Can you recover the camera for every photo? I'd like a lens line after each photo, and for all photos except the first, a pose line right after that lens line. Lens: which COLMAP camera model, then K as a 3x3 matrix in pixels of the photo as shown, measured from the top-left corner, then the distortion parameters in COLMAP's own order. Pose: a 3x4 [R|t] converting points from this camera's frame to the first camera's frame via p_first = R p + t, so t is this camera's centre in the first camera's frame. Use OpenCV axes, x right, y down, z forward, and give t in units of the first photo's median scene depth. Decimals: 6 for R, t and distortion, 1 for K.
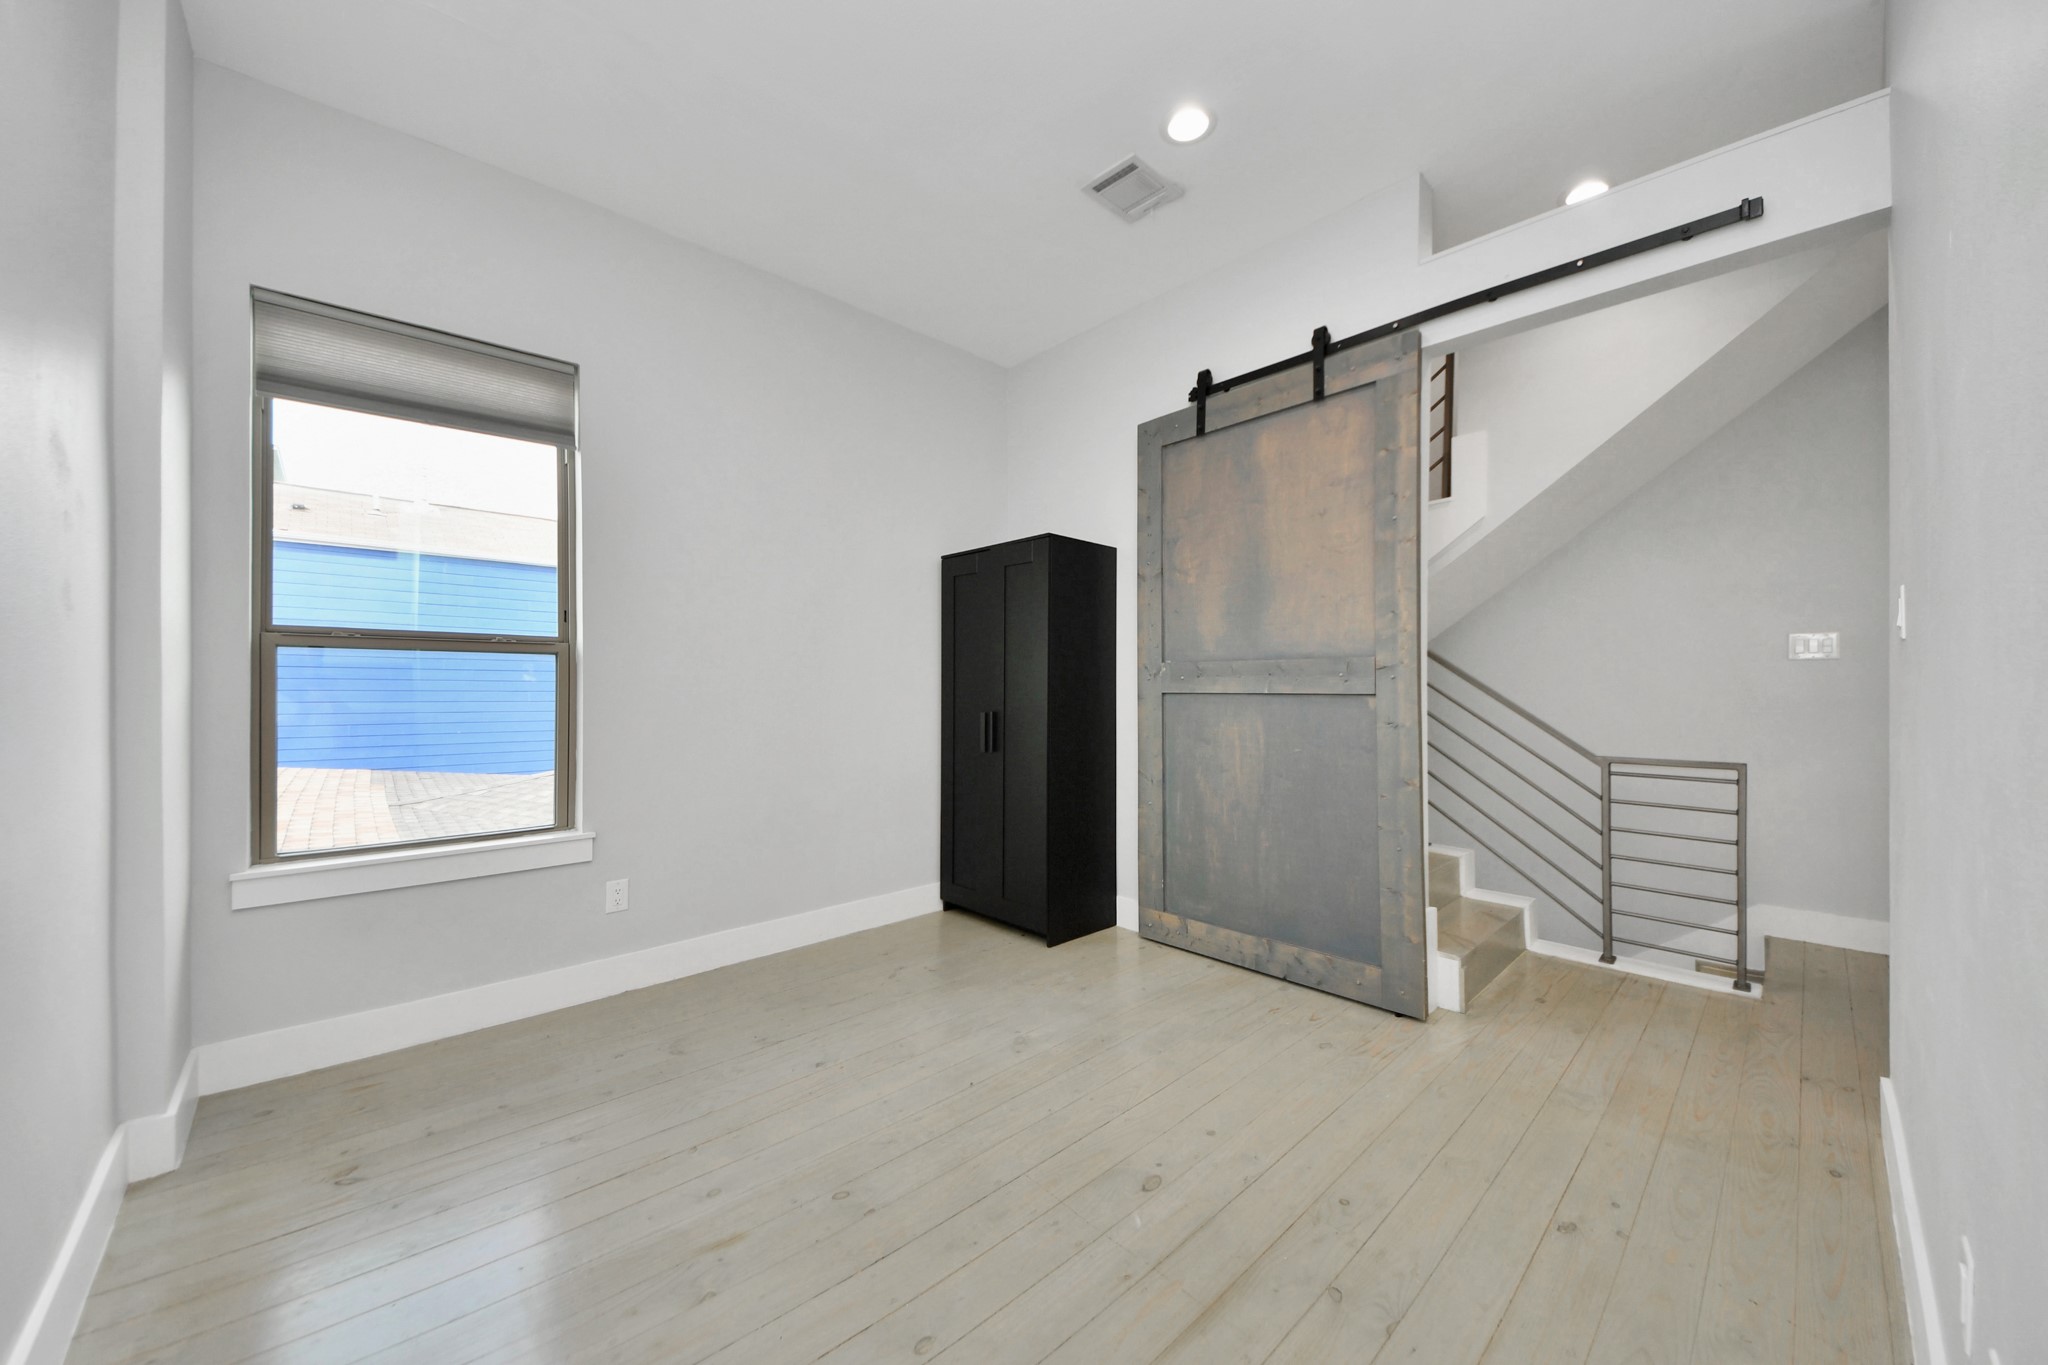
lens RADIAL K [[759.9, 0, 1025.0], [0, 759.9, 649.9], [0, 0, 1]] dist [0.021369, -0.014527]
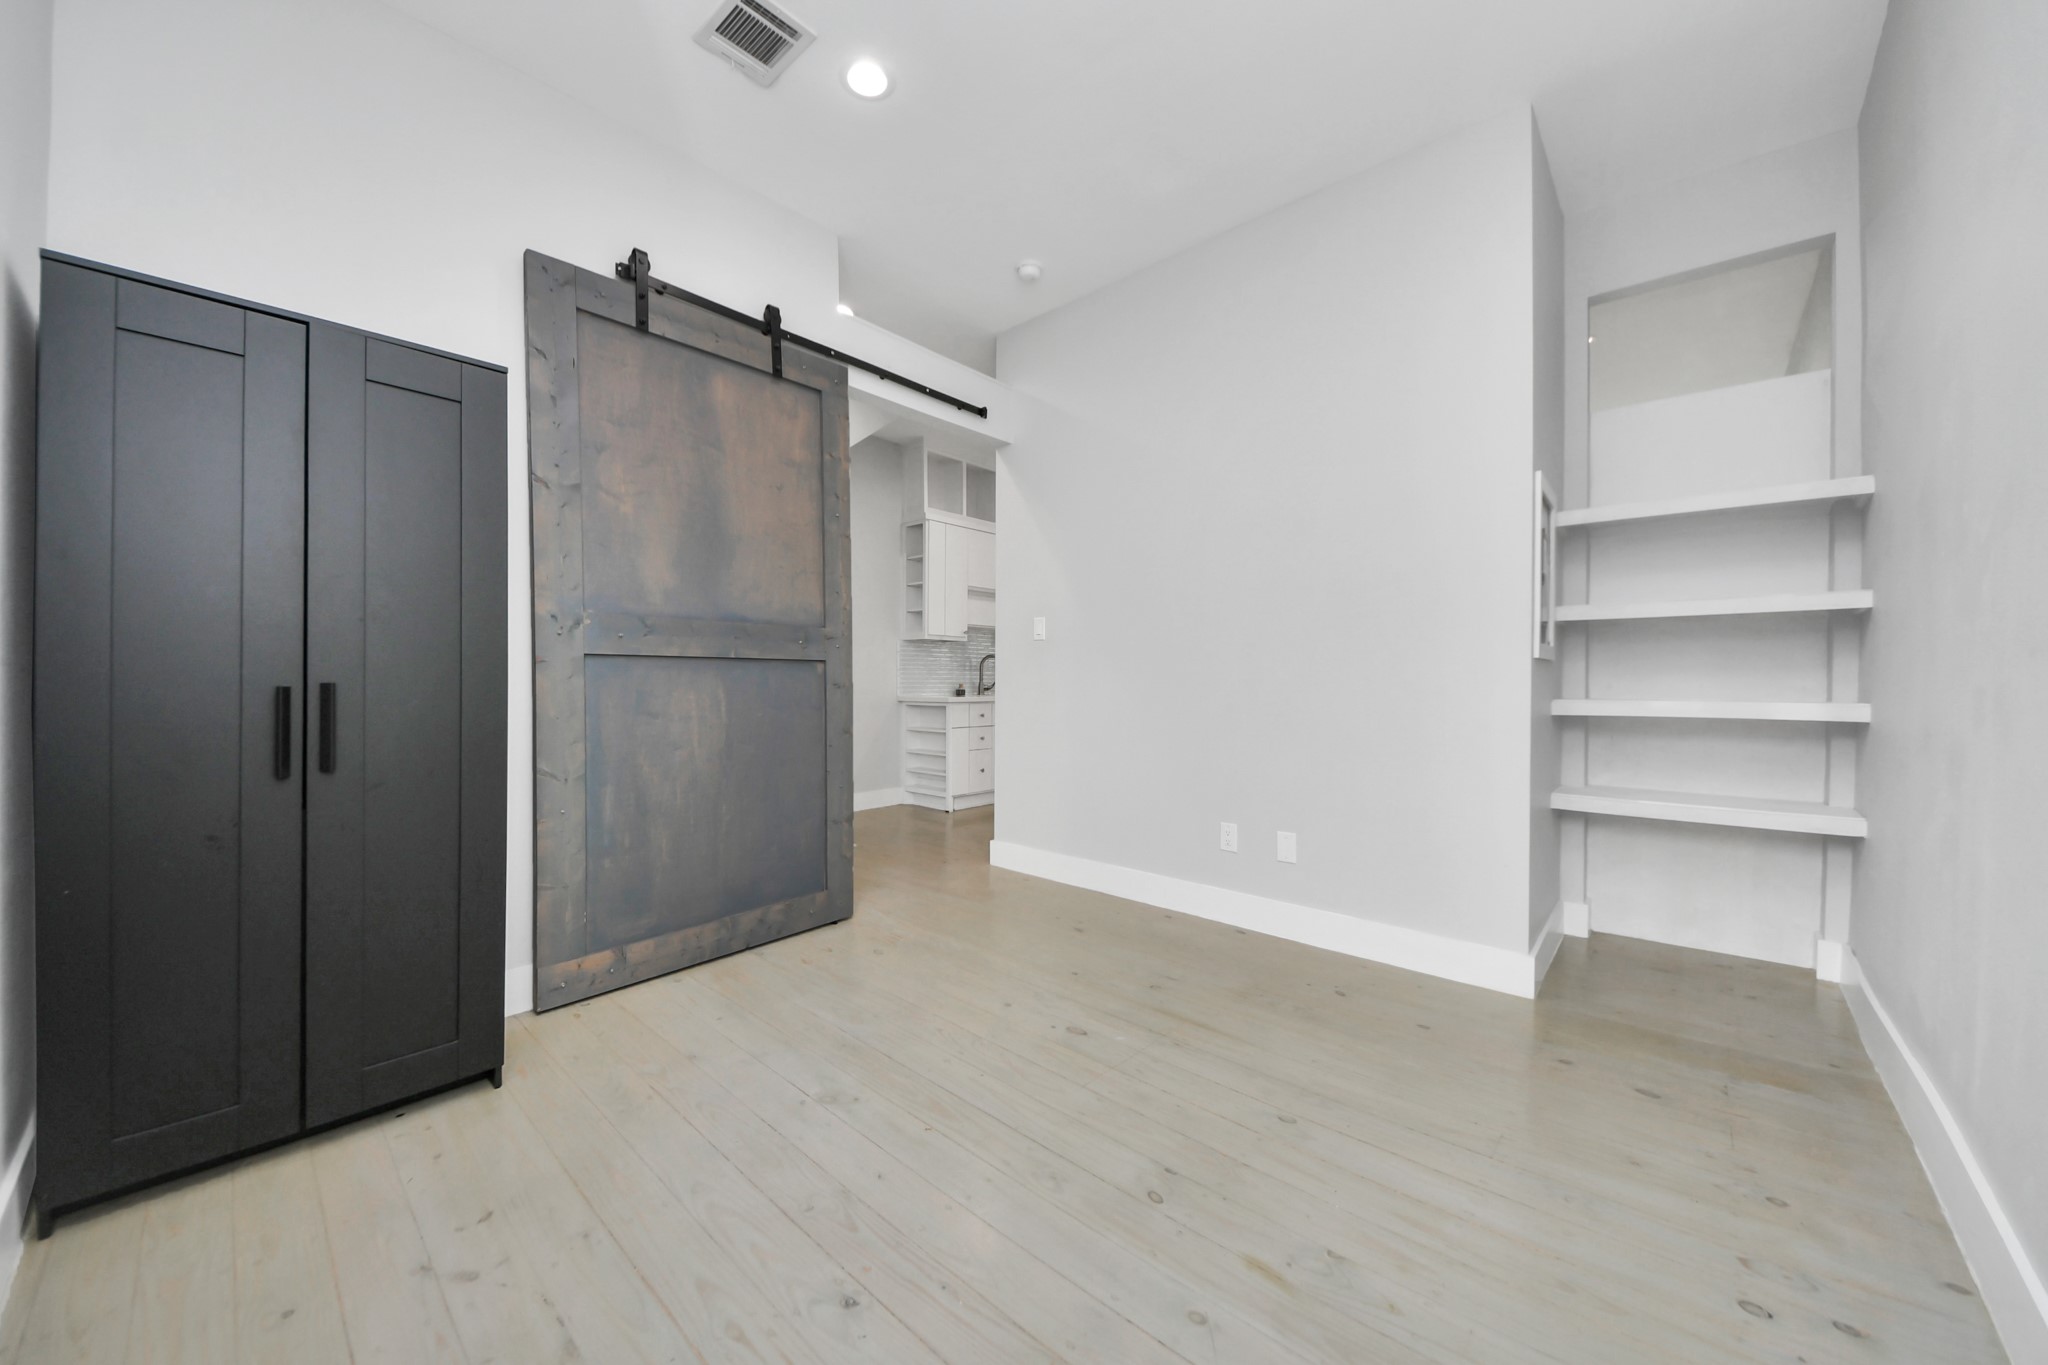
lens RADIAL K [[759.9, 0, 1025.0], [0, 759.9, 649.9], [0, 0, 1]] dist [0.021369, -0.014527]
pose [[-0.143711, 0.032534, 0.989085, -0.675888], [-0.059713, 0.997353, -0.041482, 0.065596], [-0.987817, -0.065022, -0.141388, 0.786424]]
